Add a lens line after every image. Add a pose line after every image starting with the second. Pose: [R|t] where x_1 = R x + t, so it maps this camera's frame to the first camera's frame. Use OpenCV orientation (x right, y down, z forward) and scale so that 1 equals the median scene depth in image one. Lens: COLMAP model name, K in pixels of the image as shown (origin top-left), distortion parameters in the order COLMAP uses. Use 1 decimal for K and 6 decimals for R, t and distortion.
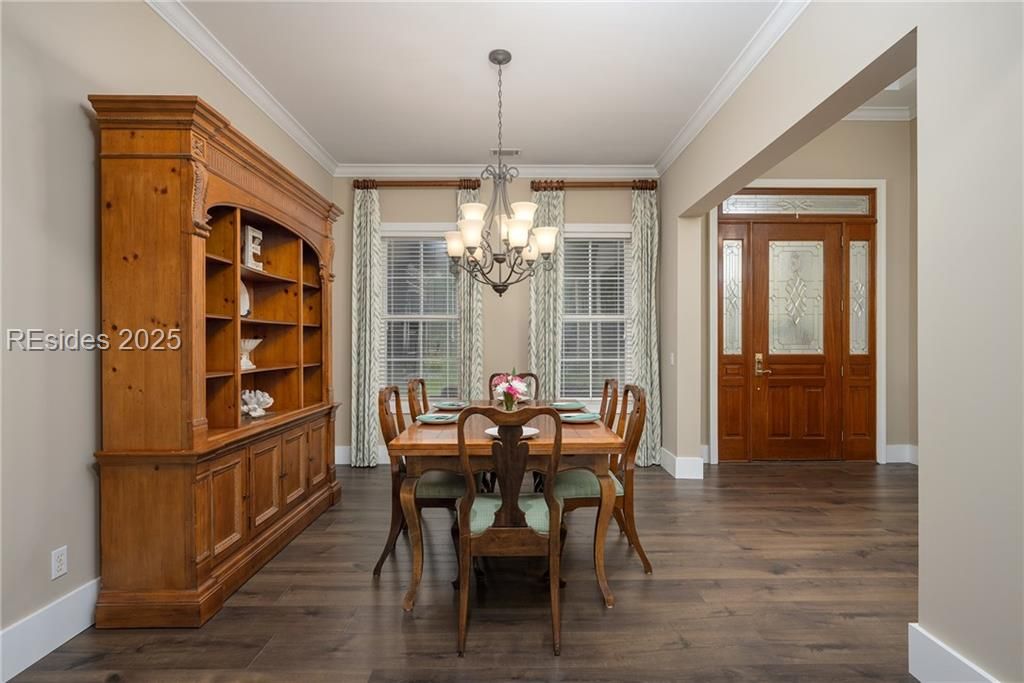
lens RADIAL K [[719.0, 0, 512.8], [0, 719.0, 343.7], [0, 0, 1]] dist [-0.022741, 0.002598]
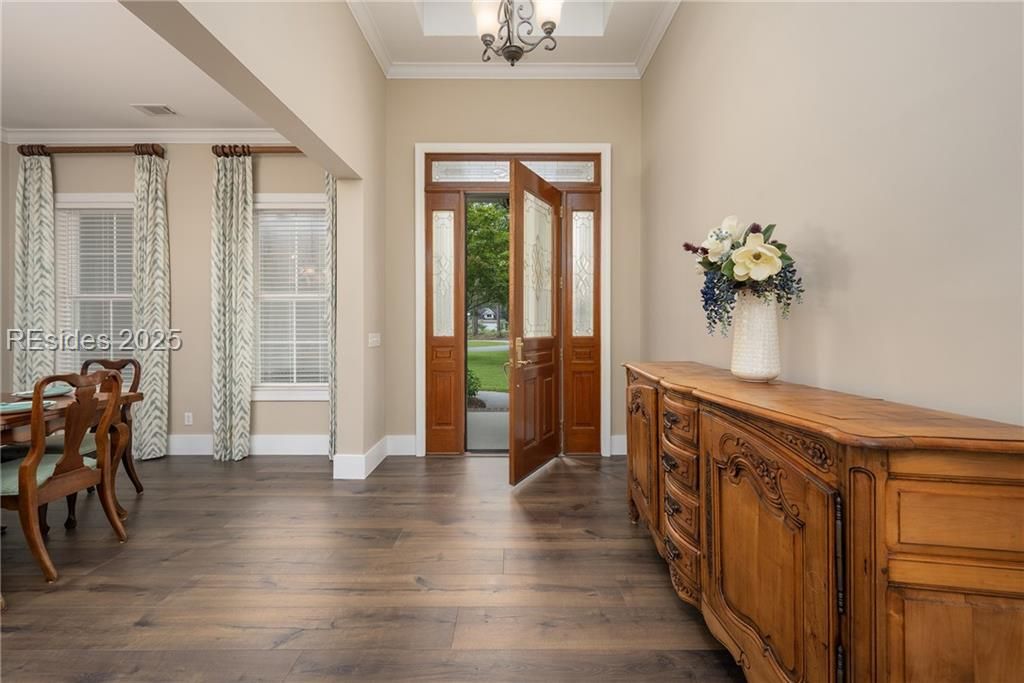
lens RADIAL K [[777.5, 0, 511.2], [0, 777.5, 333.9], [0, 0, 1]] dist [-0.004273, -0.001537]
pose [[0.999991, -0.000414, -0.004229, 0.397332], [0.000462, 0.999935, 0.011413, 0.000501], [0.004224, -0.011415, 0.999926, 0.010417]]
